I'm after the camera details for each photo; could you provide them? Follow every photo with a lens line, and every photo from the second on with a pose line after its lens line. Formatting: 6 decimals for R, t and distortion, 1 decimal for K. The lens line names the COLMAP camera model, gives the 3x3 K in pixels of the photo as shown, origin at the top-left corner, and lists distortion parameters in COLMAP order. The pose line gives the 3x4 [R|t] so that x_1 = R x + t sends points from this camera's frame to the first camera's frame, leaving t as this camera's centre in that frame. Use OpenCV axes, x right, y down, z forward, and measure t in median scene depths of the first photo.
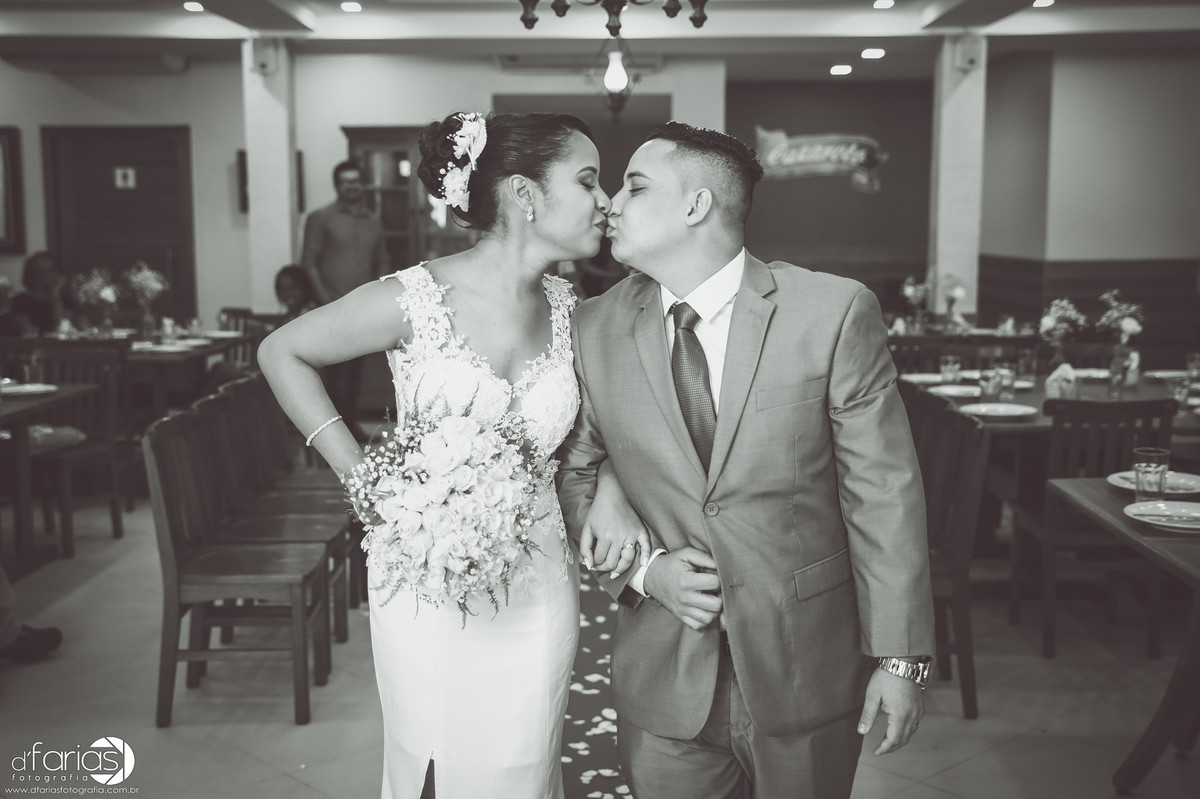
lens RADIAL K [[1462.1, 0, 600.0], [0, 1462.1, 399.5], [0, 0, 1]] dist [0.070427, -0.017461]
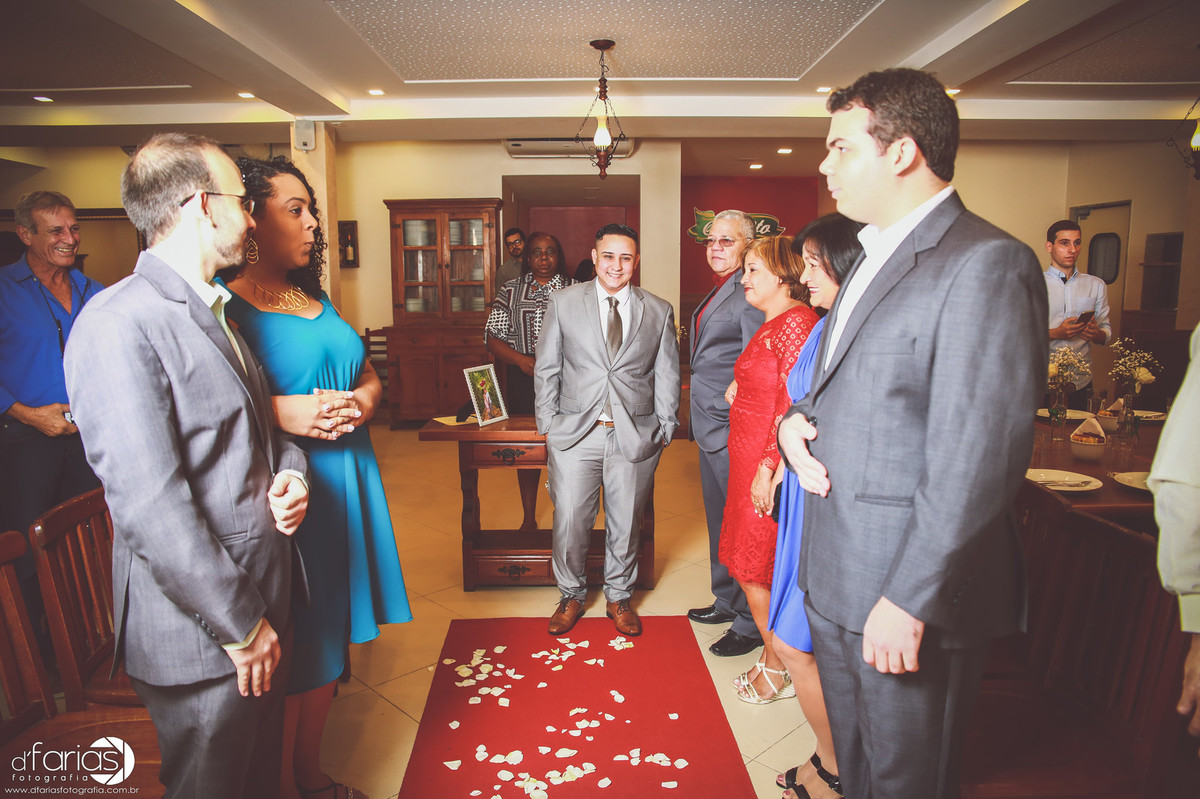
lens RADIAL K [[840.5, 0, 600.0], [0, 840.5, 399.5], [0, 0, 1]] dist [-0.000912, -0.000295]
pose [[0.999915, -0.004415, 0.012298, 0.007096], [0.004159, 0.999776, 0.020746, -0.040943], [-0.012387, -0.020693, 0.999709, 0.420814]]
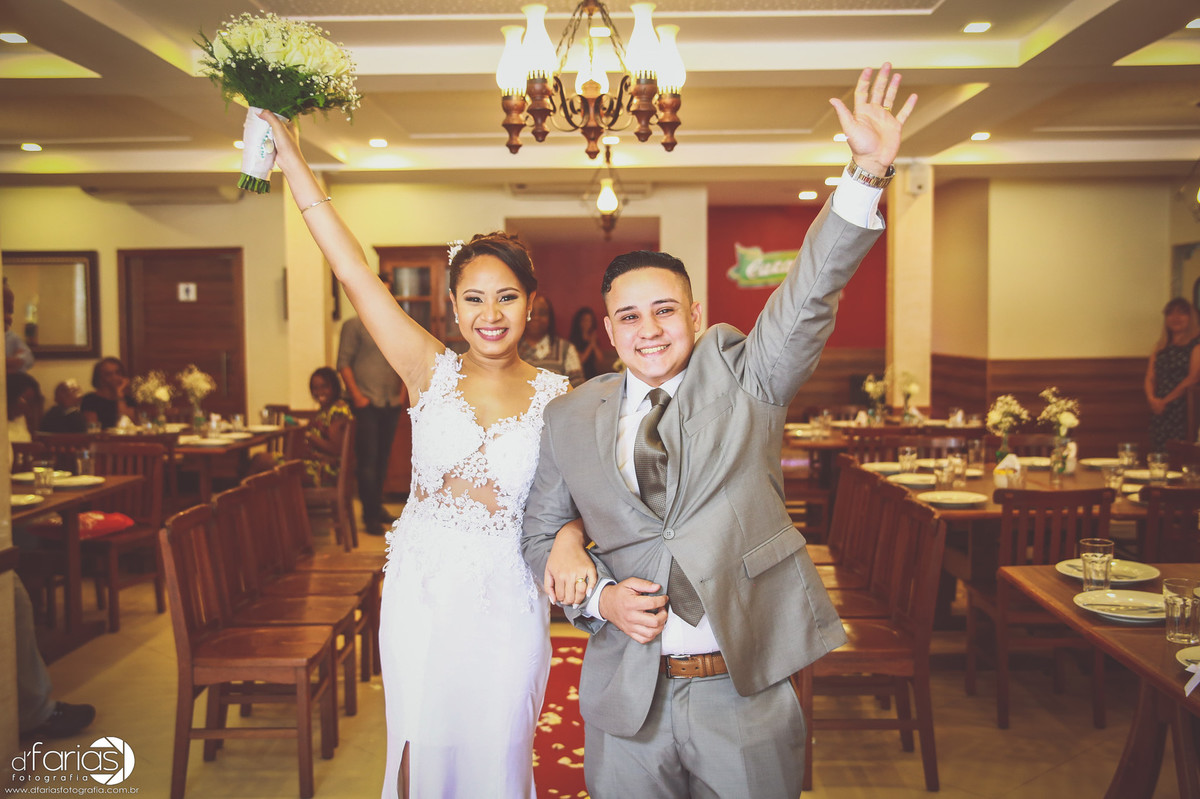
lens RADIAL K [[1250.3, 0, 600.0], [0, 1250.3, 399.5], [0, 0, 1]] dist [0.009024, 0.018737]
pose [[0.999967, -0.004929, -0.006525, 0.012281], [0.004518, 0.998094, -0.061540, -0.007935], [0.006815, 0.061508, 0.998083, 0.051528]]
